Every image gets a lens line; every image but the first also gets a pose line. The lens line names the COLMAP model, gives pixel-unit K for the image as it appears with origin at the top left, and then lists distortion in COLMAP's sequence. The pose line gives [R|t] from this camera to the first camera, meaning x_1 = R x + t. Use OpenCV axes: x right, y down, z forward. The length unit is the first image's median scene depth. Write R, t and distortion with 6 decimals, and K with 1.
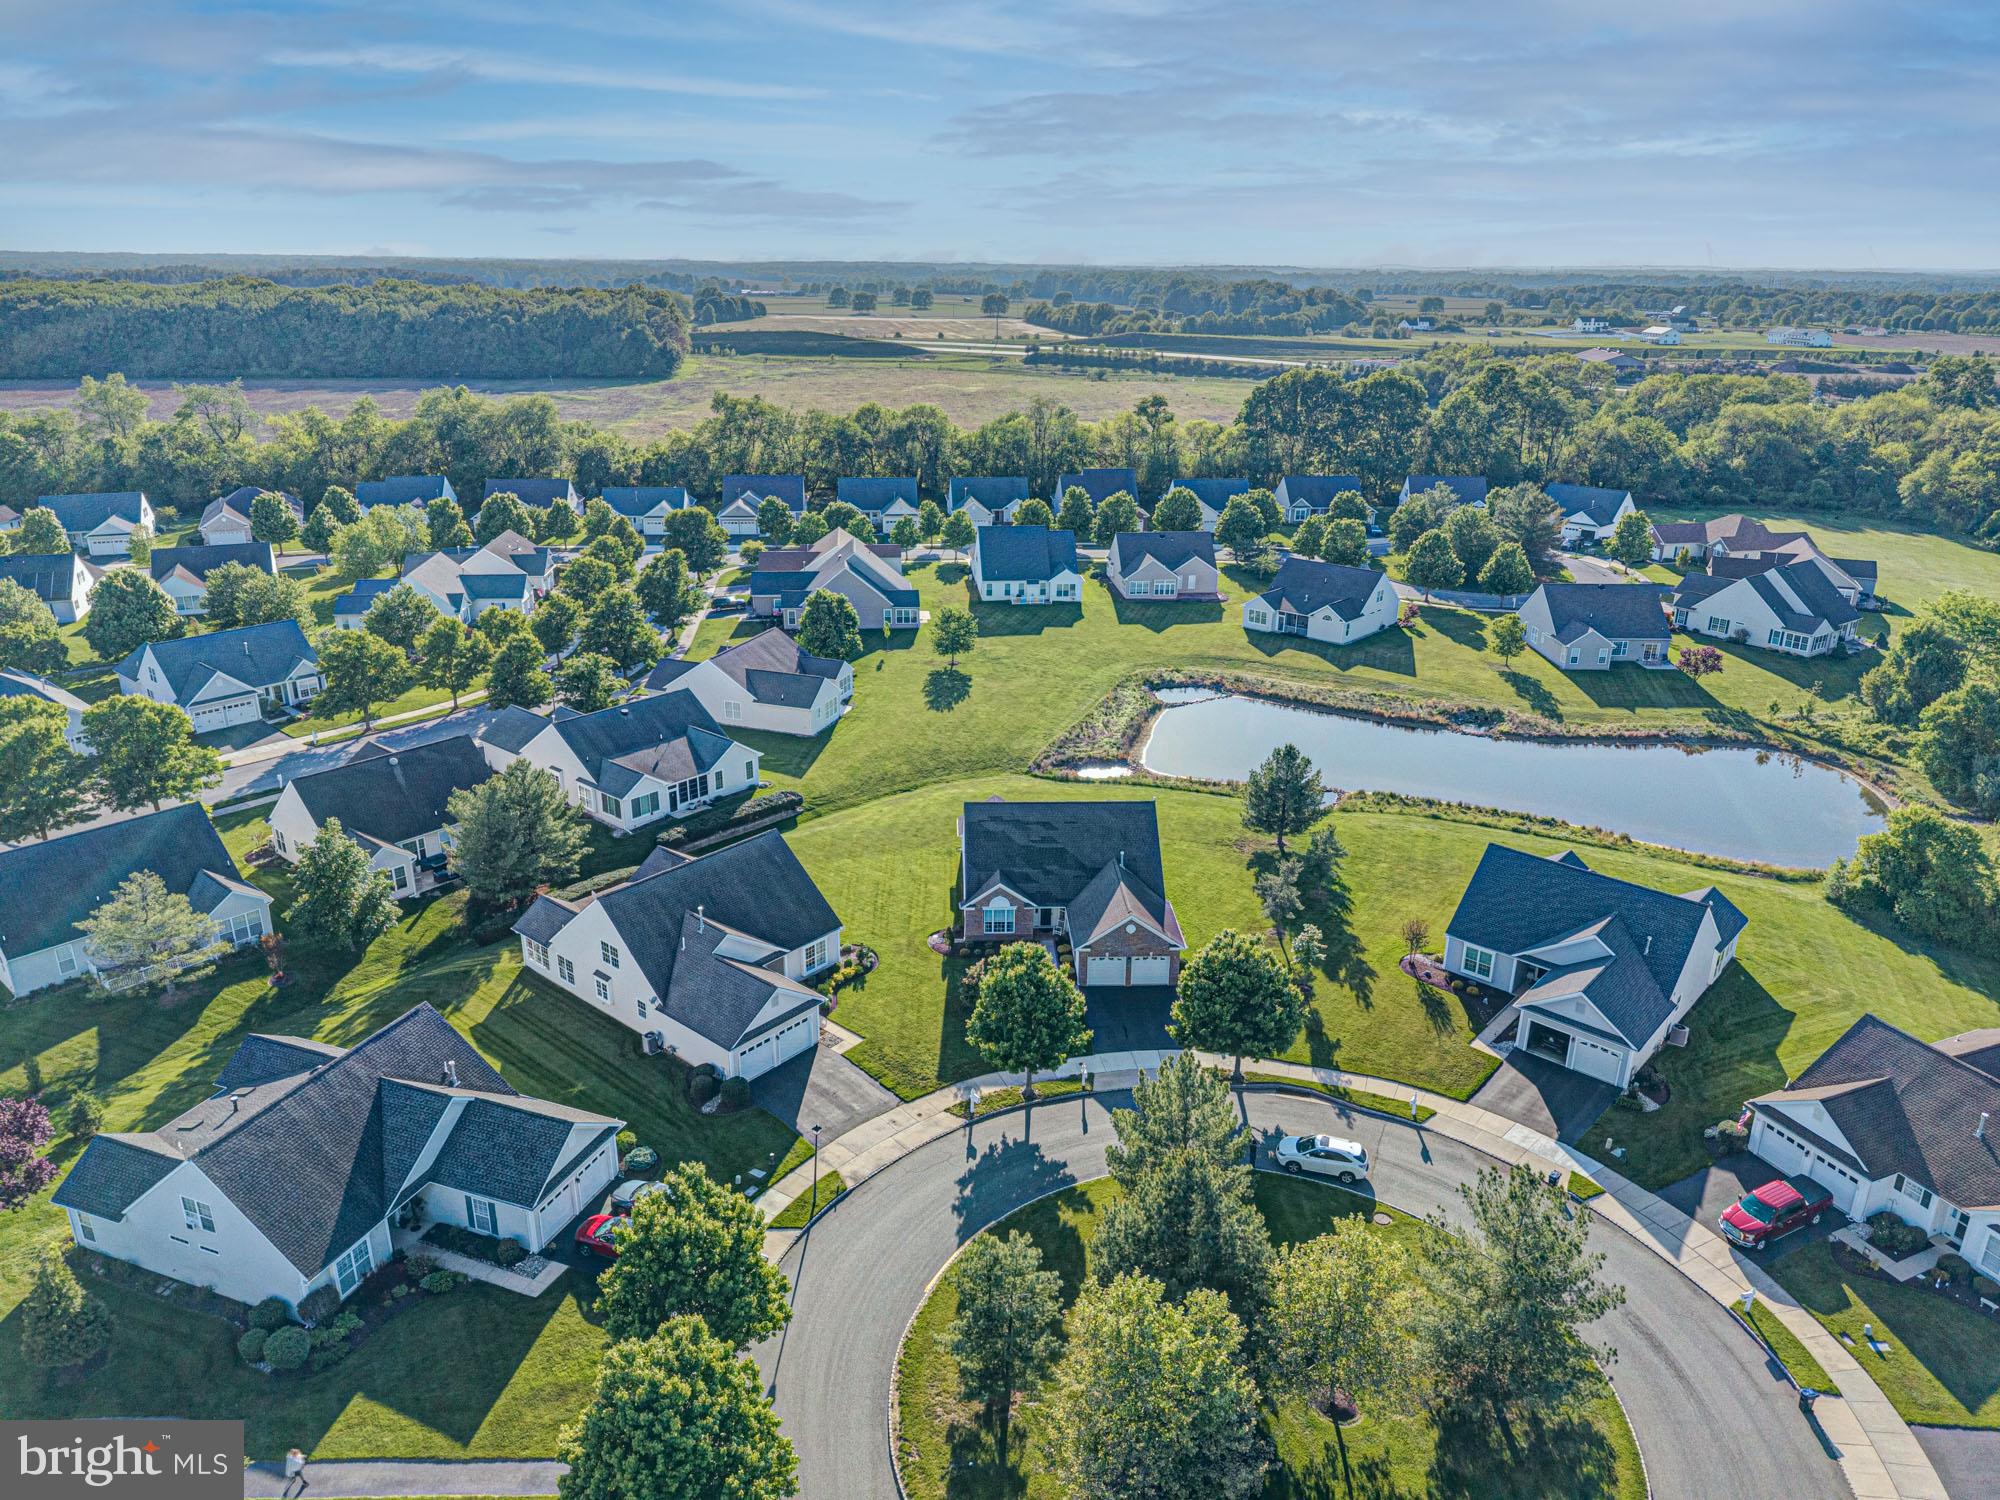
lens RADIAL K [[1329.8, 0, 1000.0], [0, 1329.8, 750.0], [0, 0, 1]] dist [0.100467, -0.132981]
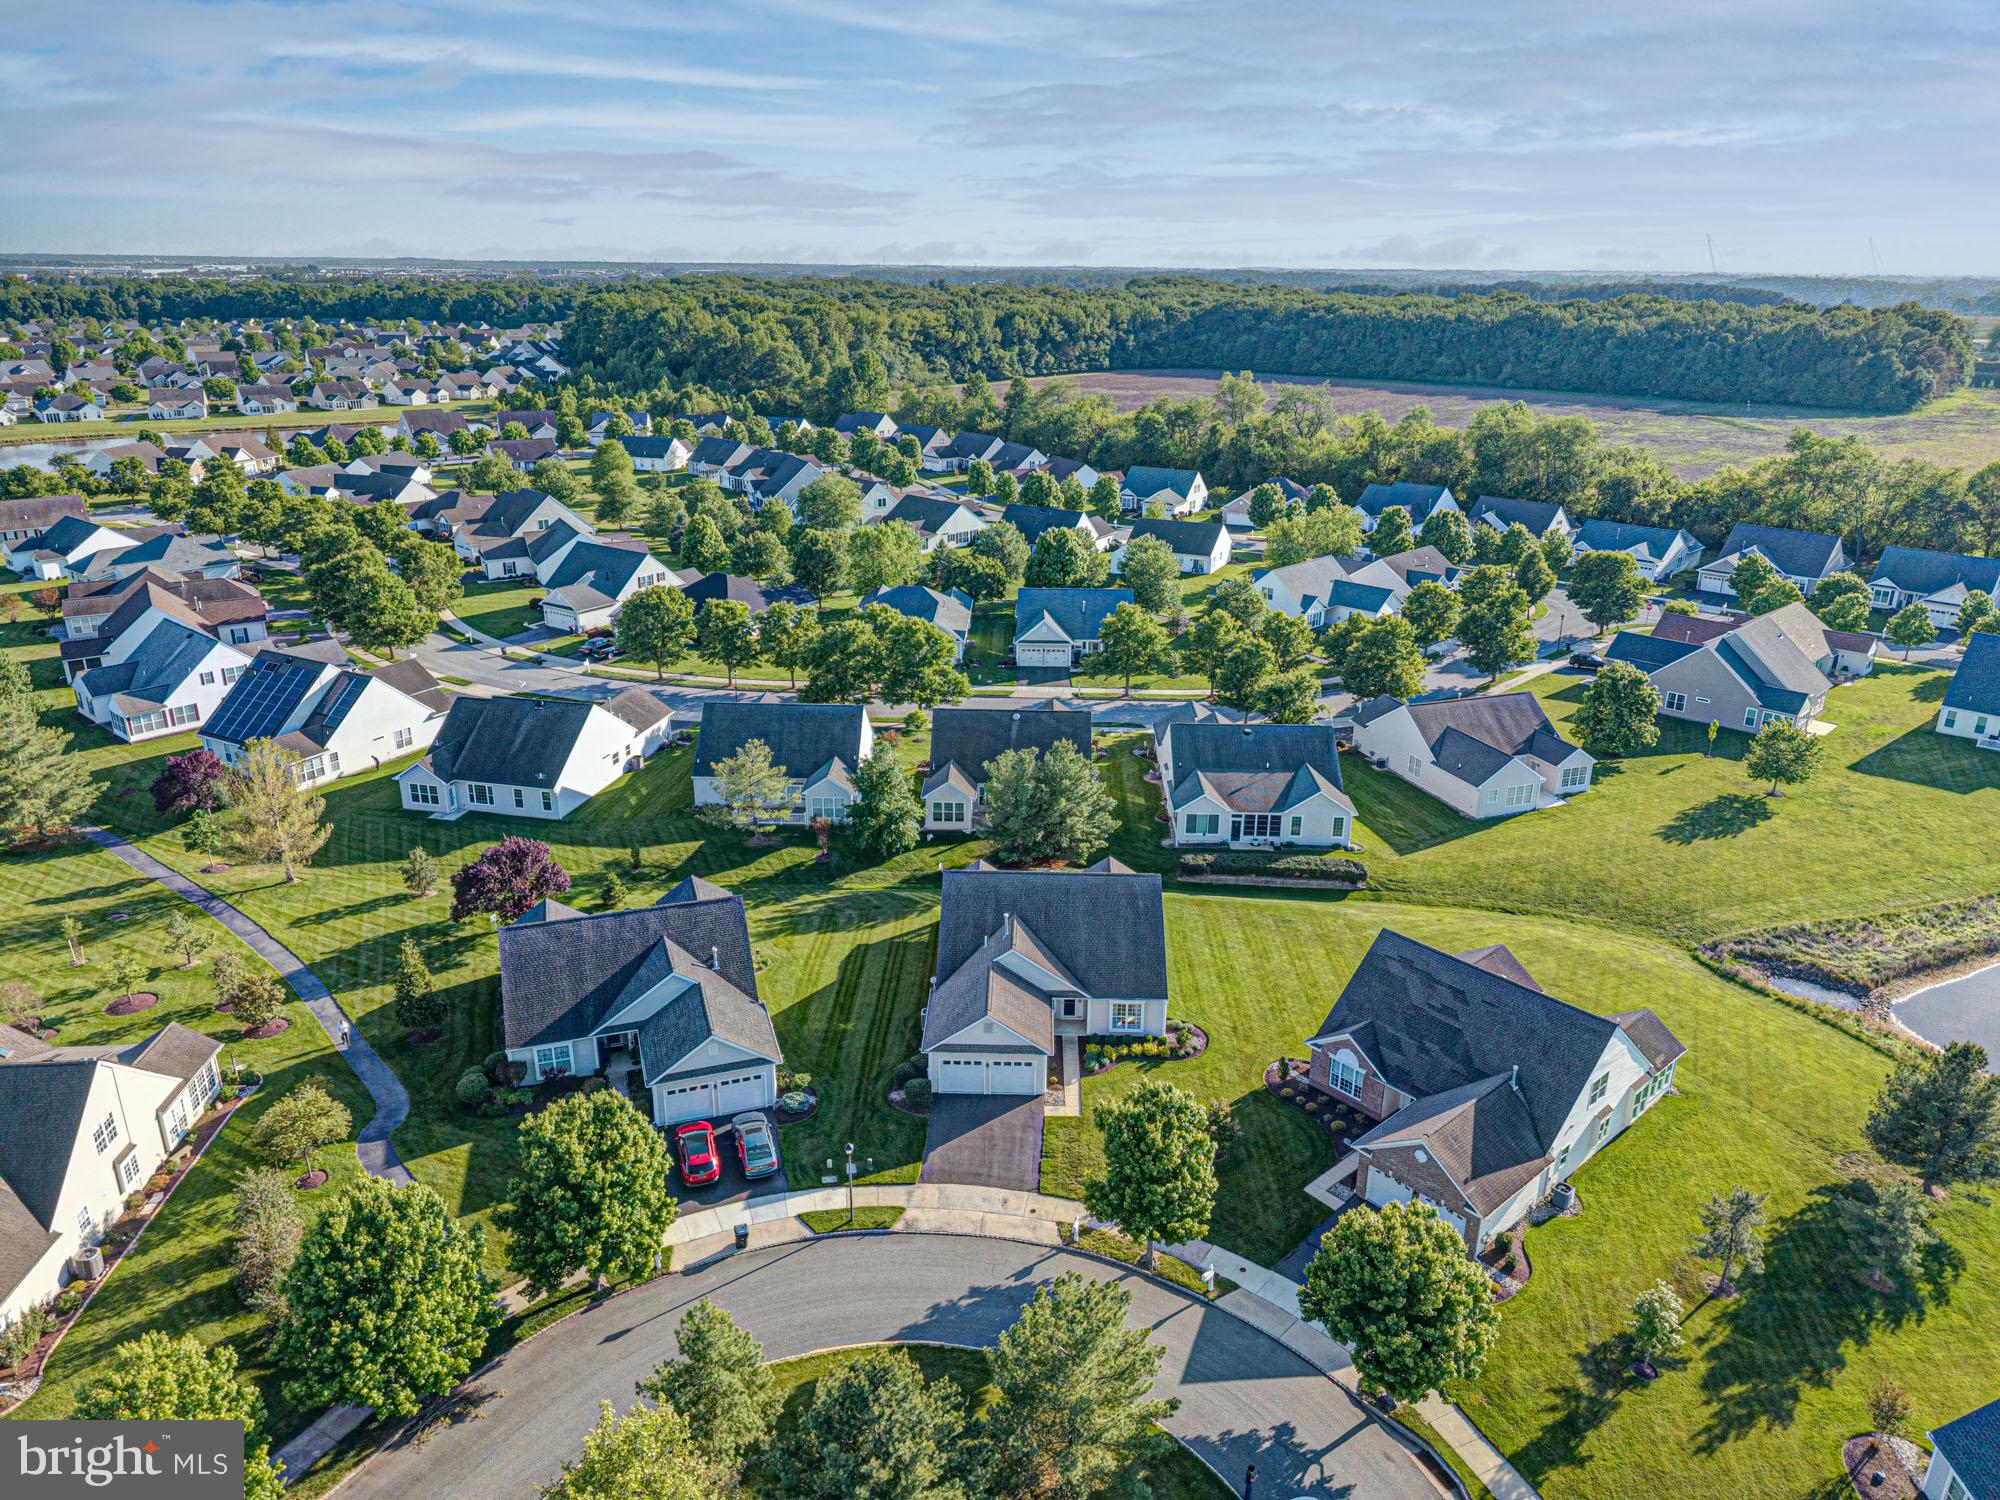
lens RADIAL K [[1330.1, 0, 1005.9], [0, 1330.1, 753.3], [0, 0, 1]] dist [0.064437, -0.074818]
pose [[0.632450, 0.264371, -0.728090, 0.336635], [-0.269600, 0.956313, 0.113053, -0.079085], [0.726170, 0.124793, 0.676095, 0.229189]]
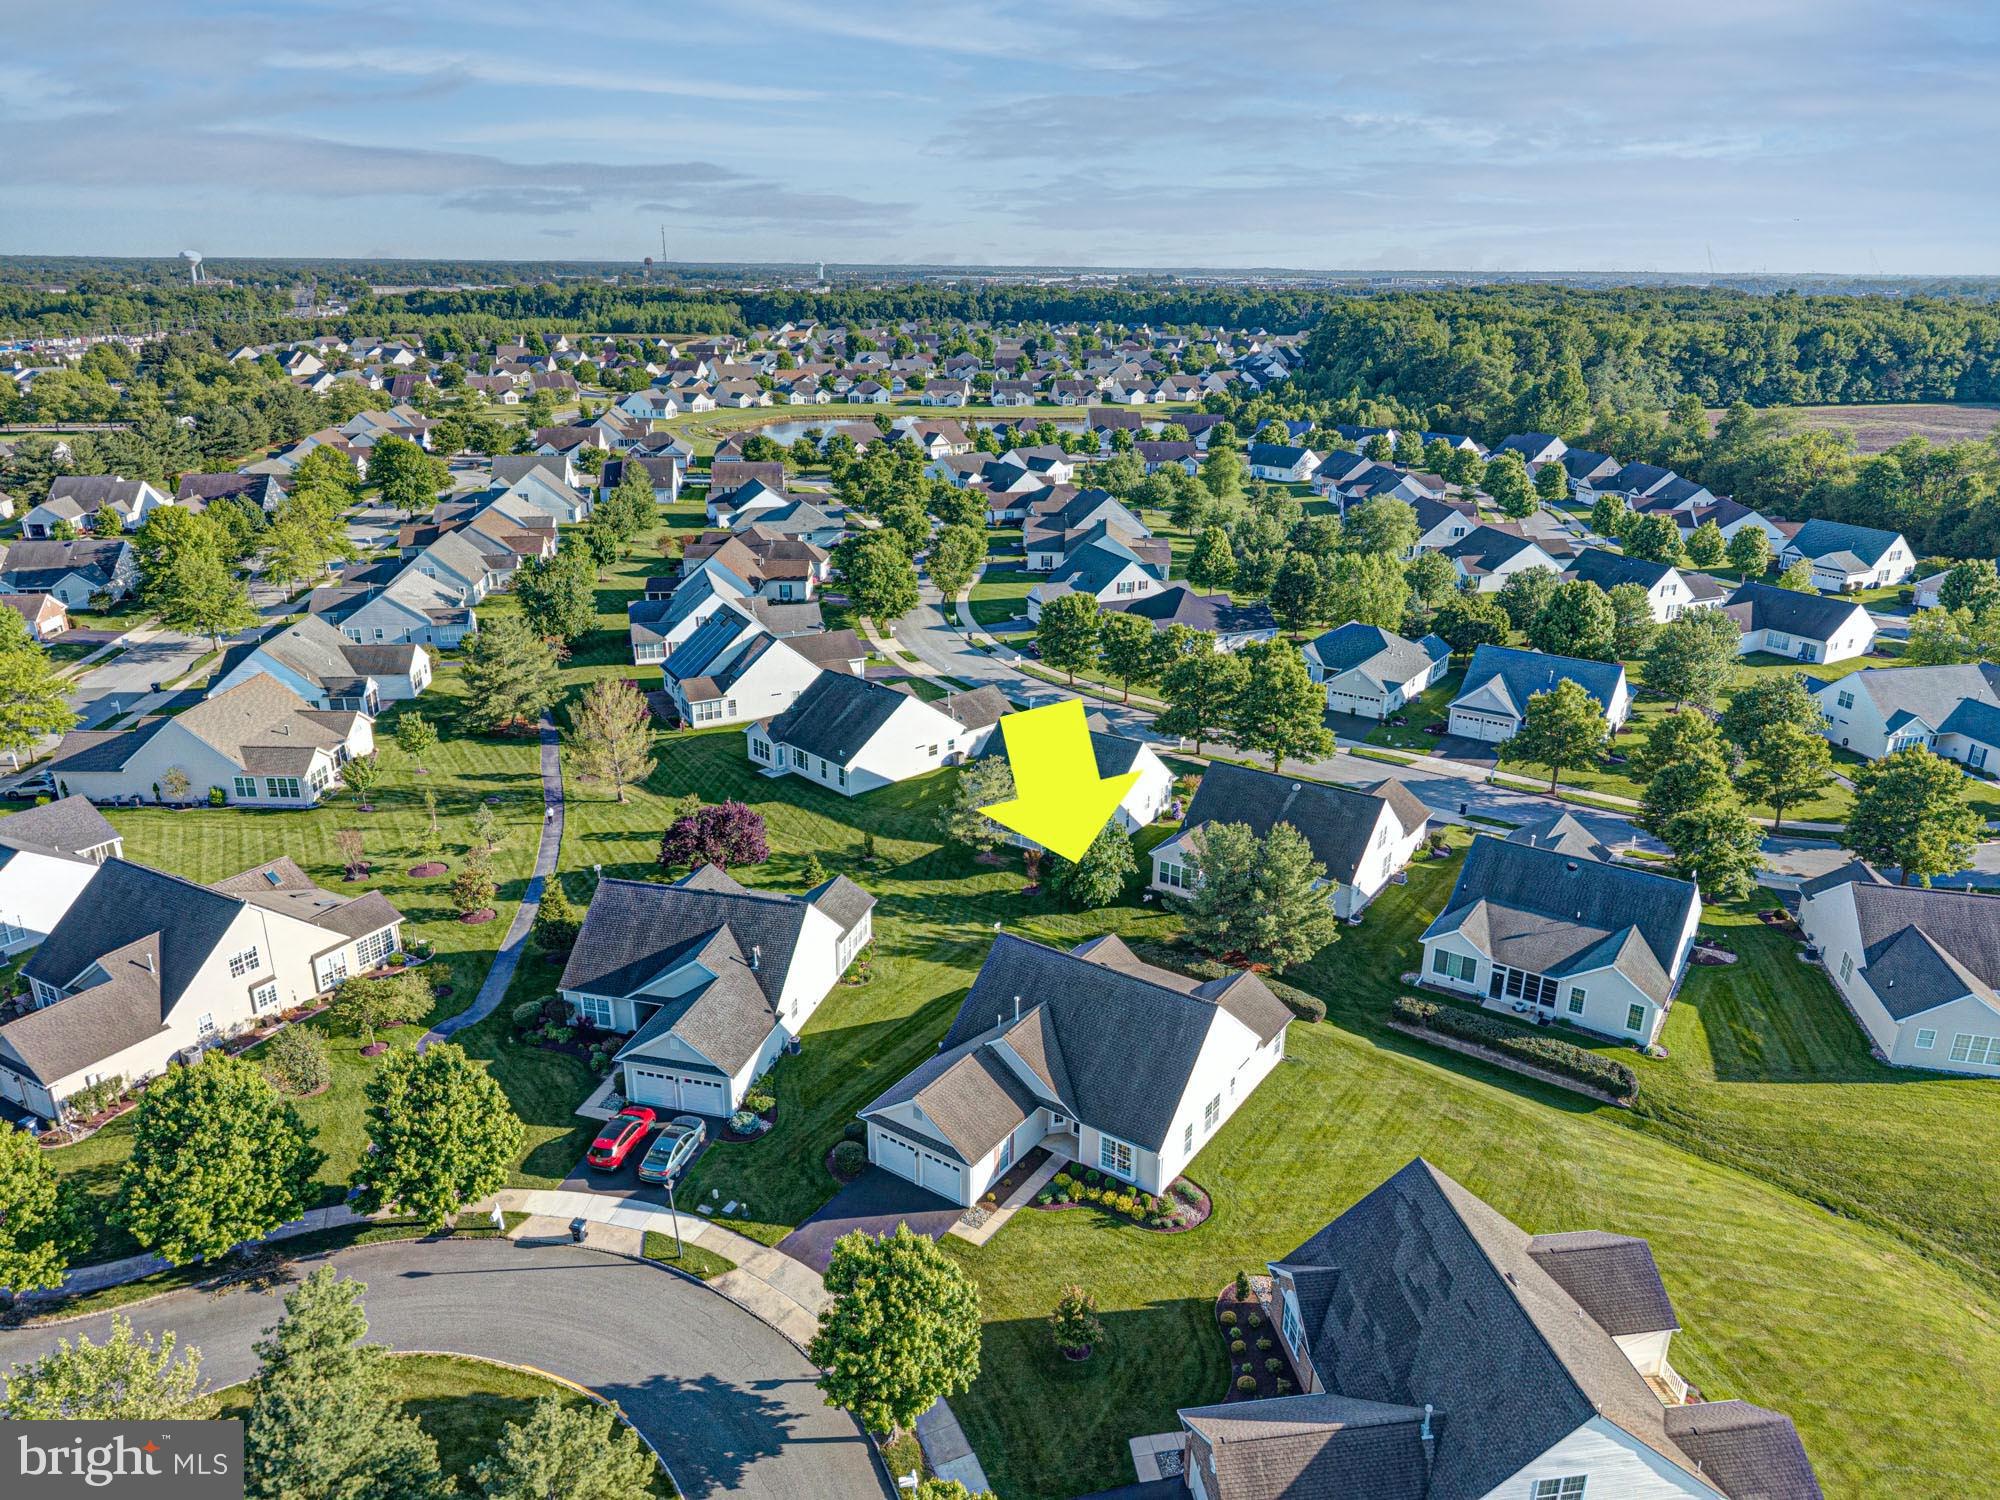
lens RADIAL K [[1338.7, 0, 1003.5], [0, 1338.7, 749.0], [0, 0, 1]] dist [0.023779, -0.023125]
pose [[0.105421, 0.331378, -0.937590, 0.394058], [-0.348157, 0.895470, 0.277346, -0.195081], [0.931490, 0.297191, 0.209773, 0.550446]]
